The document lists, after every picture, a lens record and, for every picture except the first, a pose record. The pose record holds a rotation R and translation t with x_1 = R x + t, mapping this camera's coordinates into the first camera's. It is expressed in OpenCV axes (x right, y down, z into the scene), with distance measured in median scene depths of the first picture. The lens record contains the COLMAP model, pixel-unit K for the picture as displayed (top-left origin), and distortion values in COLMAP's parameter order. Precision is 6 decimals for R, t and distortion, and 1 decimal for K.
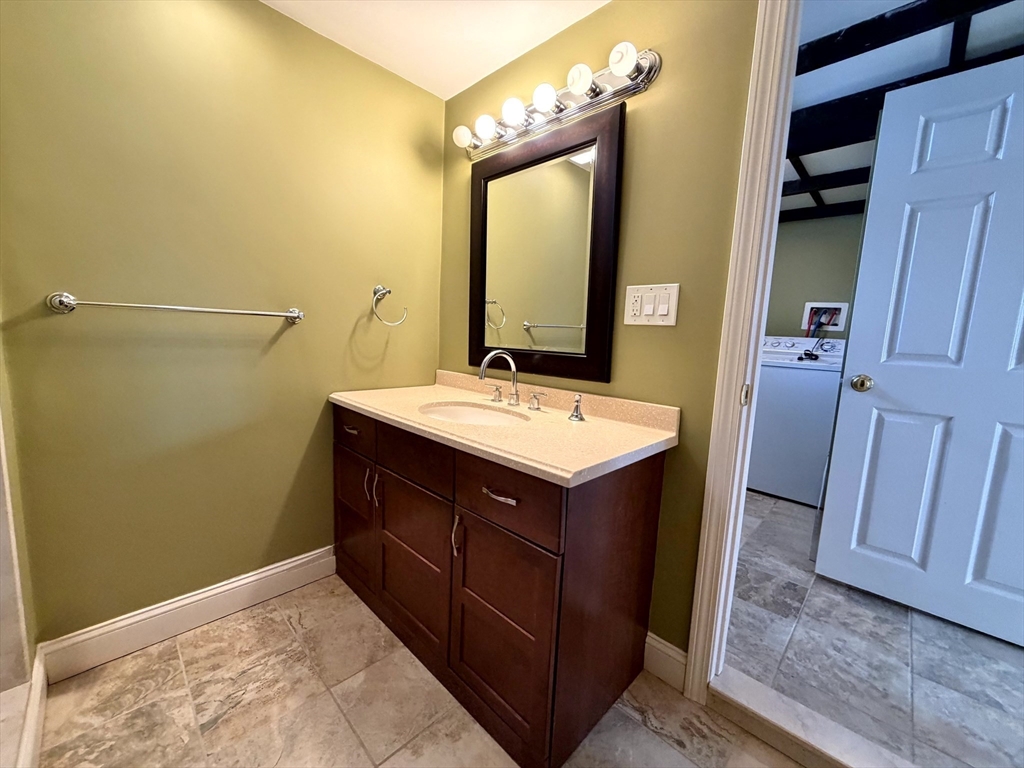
lens RADIAL K [[408.6, 0, 507.7], [0, 408.6, 383.6], [0, 0, 1]] dist [0.000215, 0.000408]
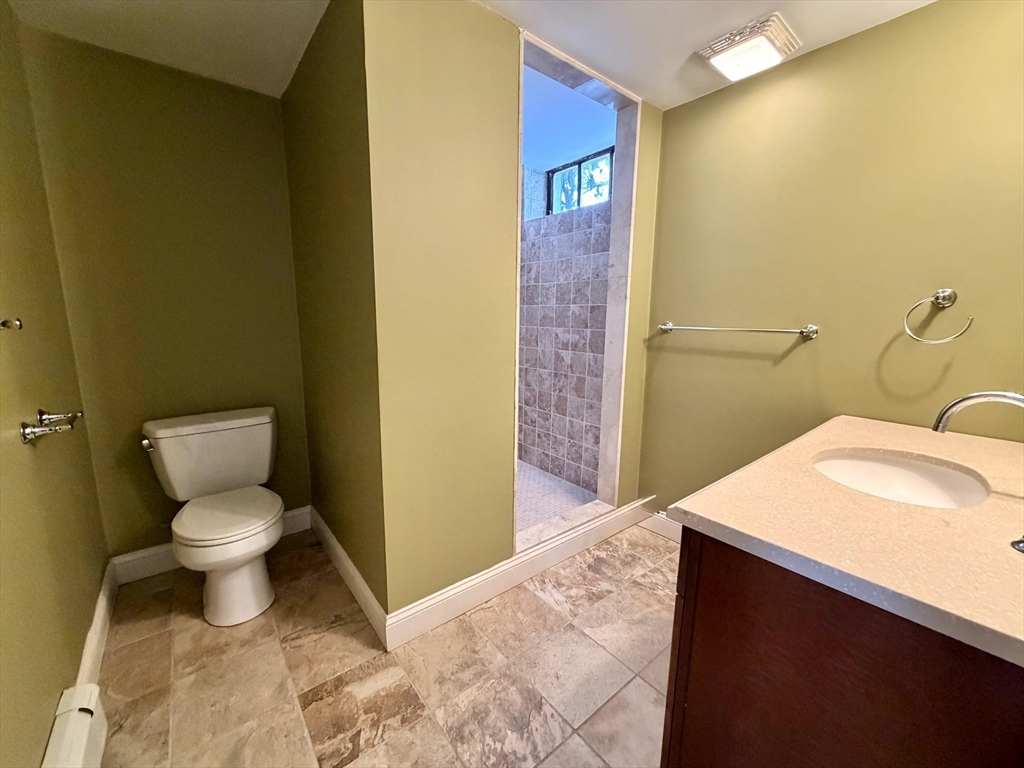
lens RADIAL K [[408.6, 0, 512.4], [0, 408.6, 387.4], [0, 0, 1]] dist [0.000215, 0.000408]
pose [[-0.104671, 0.122801, -0.986896, 0.808252], [-0.142865, 0.980198, 0.137120, -0.085204], [0.984192, 0.155346, -0.085054, 0.504917]]
